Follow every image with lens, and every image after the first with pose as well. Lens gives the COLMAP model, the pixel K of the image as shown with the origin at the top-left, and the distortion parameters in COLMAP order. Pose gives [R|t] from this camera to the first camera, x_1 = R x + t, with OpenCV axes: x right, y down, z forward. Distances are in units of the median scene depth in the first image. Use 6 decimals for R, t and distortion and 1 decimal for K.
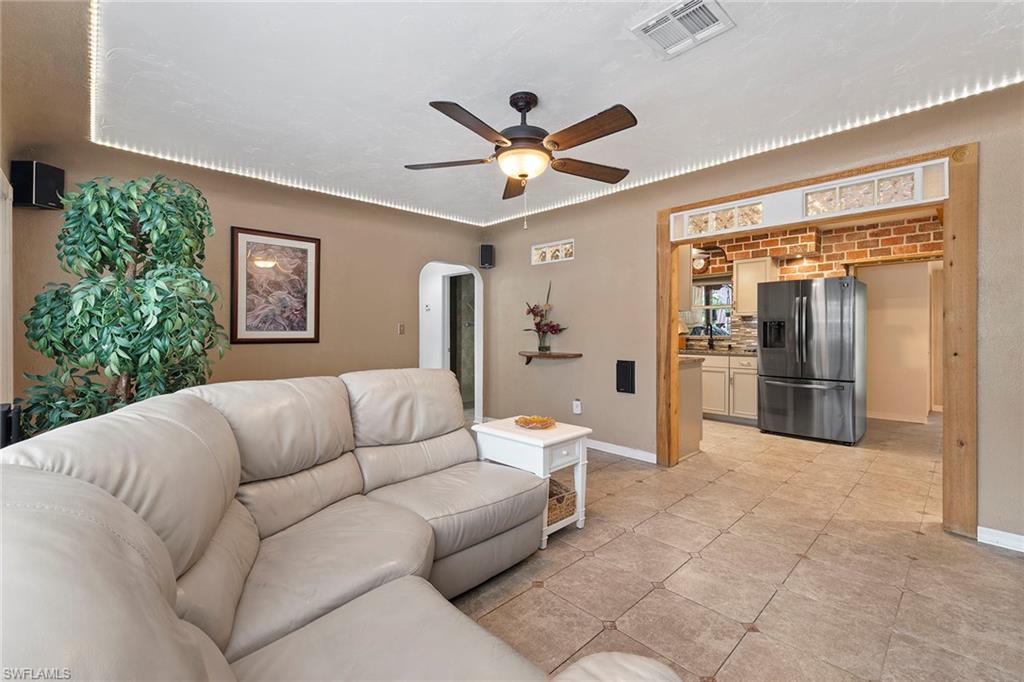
lens RADIAL K [[429.3, 0, 513.3], [0, 429.3, 336.9], [0, 0, 1]] dist [0.001184, 0.000349]
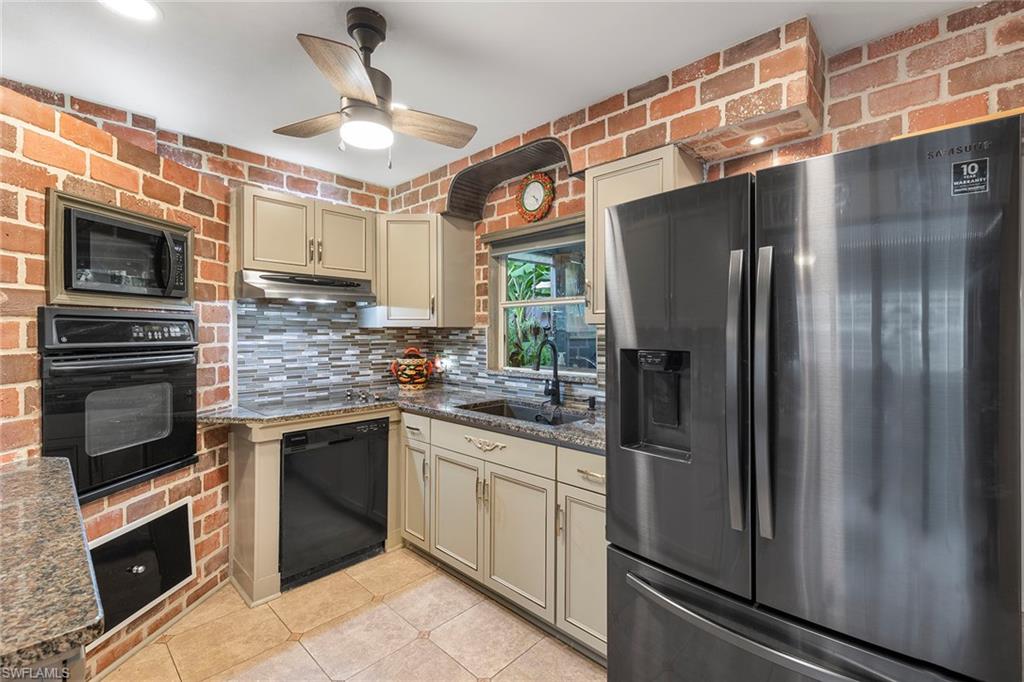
lens RADIAL K [[450.2, 0, 514.6], [0, 450.2, 335.5], [0, 0, 1]] dist [0.002620, -0.000551]
pose [[0.998894, 0.006190, 0.046602, 0.478193], [-0.005778, 0.999943, -0.008973, -0.038533], [-0.046654, 0.008694, 0.998873, 0.685879]]
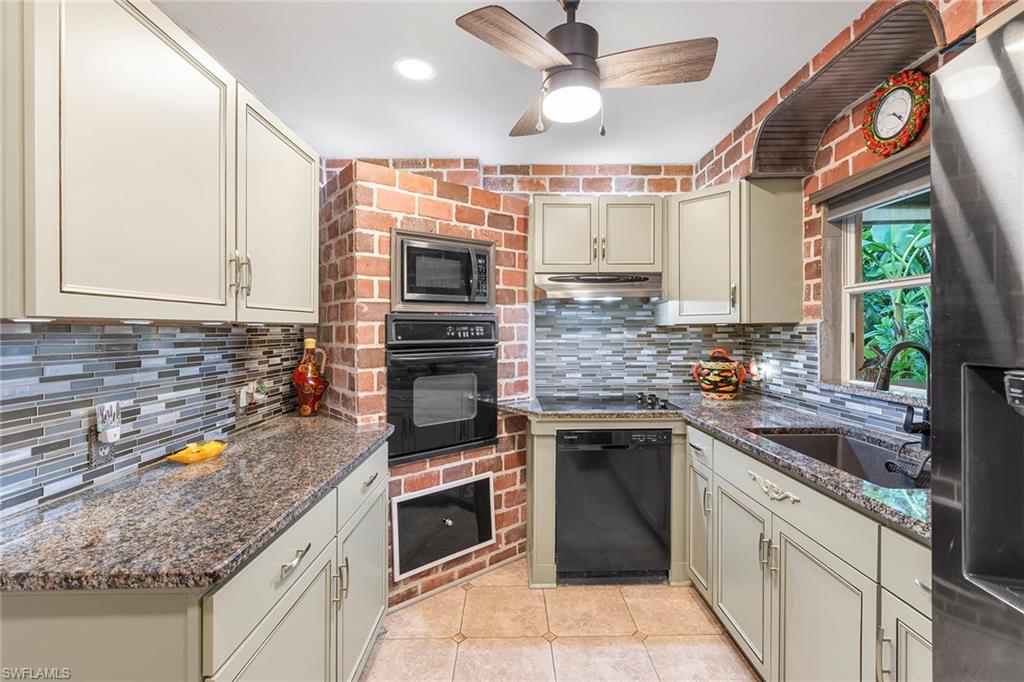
lens RADIAL K [[450.2, 0, 511.5], [0, 450.2, 334.1], [0, 0, 1]] dist [0.002620, -0.000551]
pose [[0.731696, 0.004789, -0.681614, 0.546555], [-0.008516, 0.999961, -0.002116, -0.040074], [0.681578, 0.007353, 0.731709, 0.775277]]
